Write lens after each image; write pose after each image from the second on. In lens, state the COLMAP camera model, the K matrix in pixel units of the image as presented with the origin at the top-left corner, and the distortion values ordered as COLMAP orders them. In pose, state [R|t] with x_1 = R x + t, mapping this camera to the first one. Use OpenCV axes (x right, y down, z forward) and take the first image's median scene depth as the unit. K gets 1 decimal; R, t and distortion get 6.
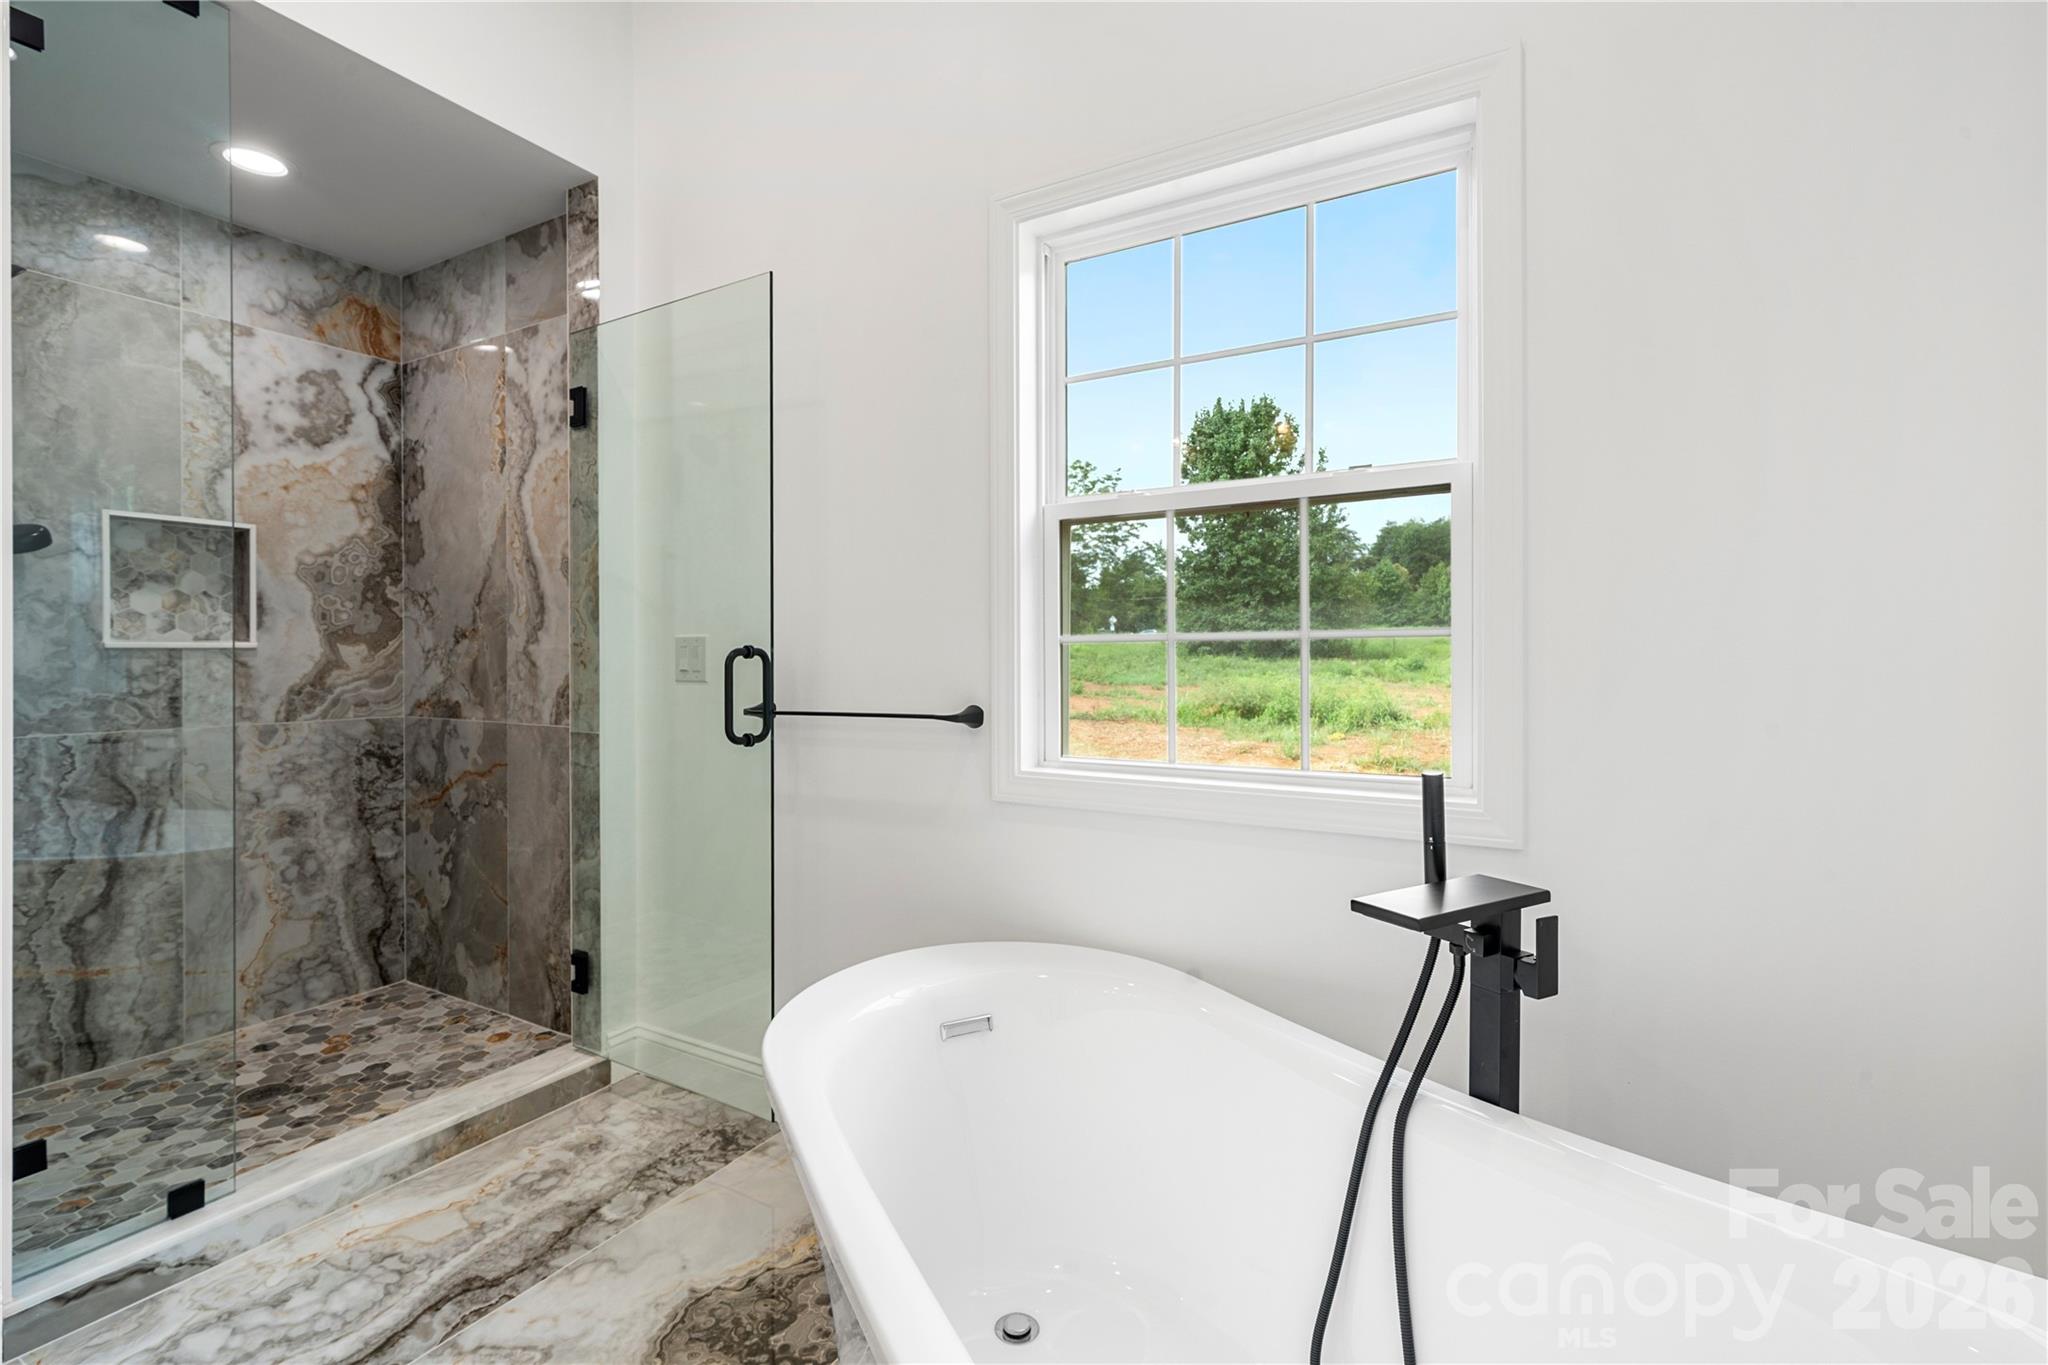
lens RADIAL K [[881.9, 0, 1017.7], [0, 881.9, 665.9], [0, 0, 1]] dist [0.002098, 0.000373]
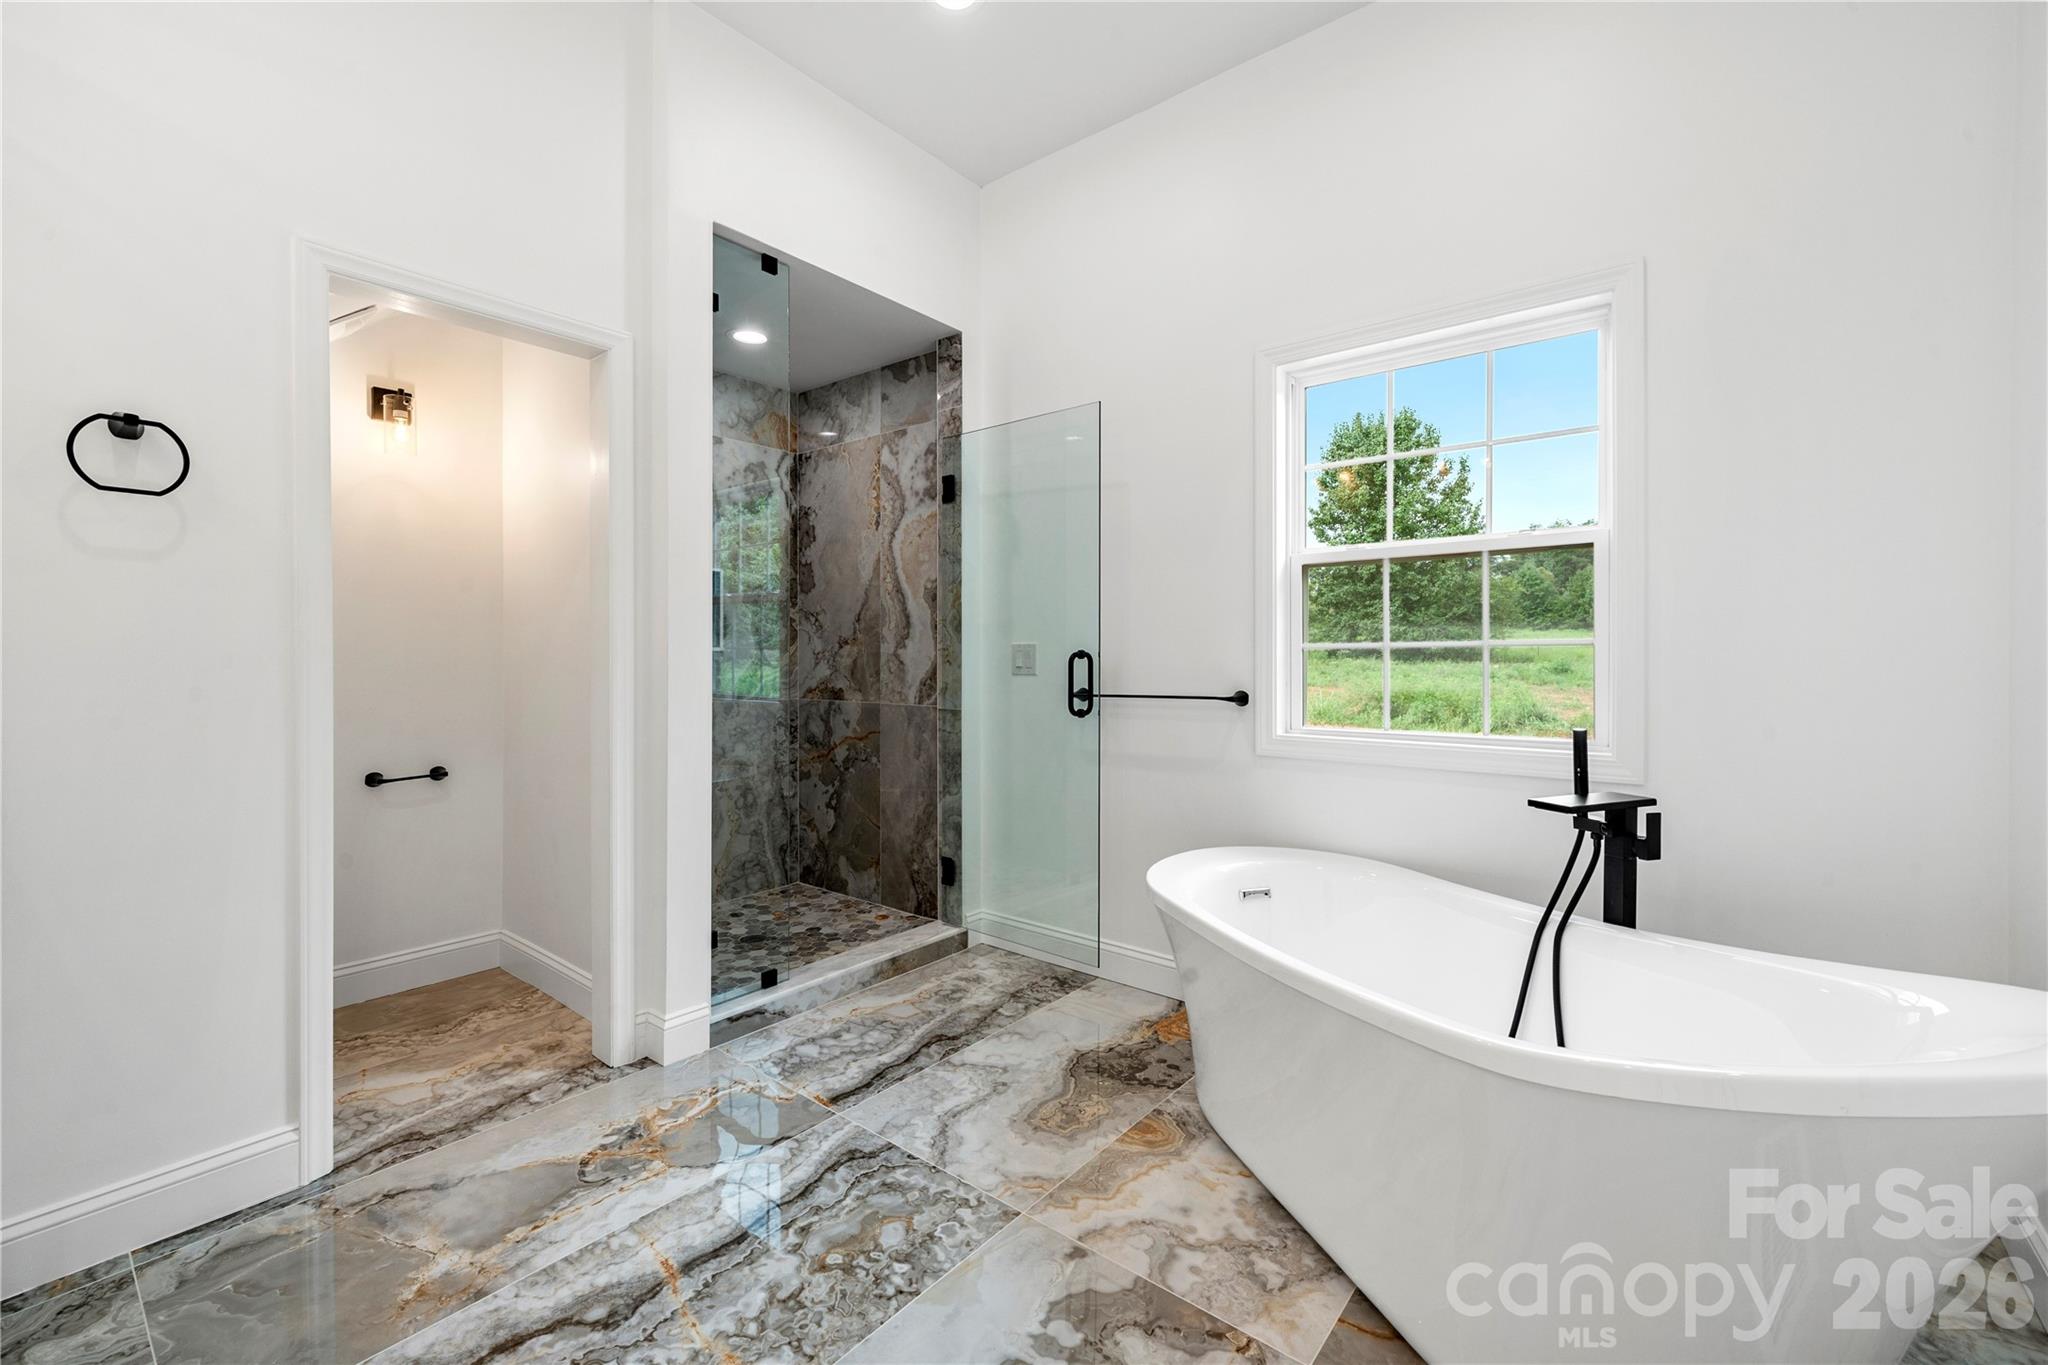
lens RADIAL K [[831.7, 0, 1017.2], [0, 831.7, 666.2], [0, 0, 1]] dist [0.000464, -0.000800]
pose [[0.987960, 0.004178, -0.154656, -0.183381], [-0.004496, 0.999988, -0.001707, 0.006891], [0.154647, 0.002382, 0.987967, -0.389930]]
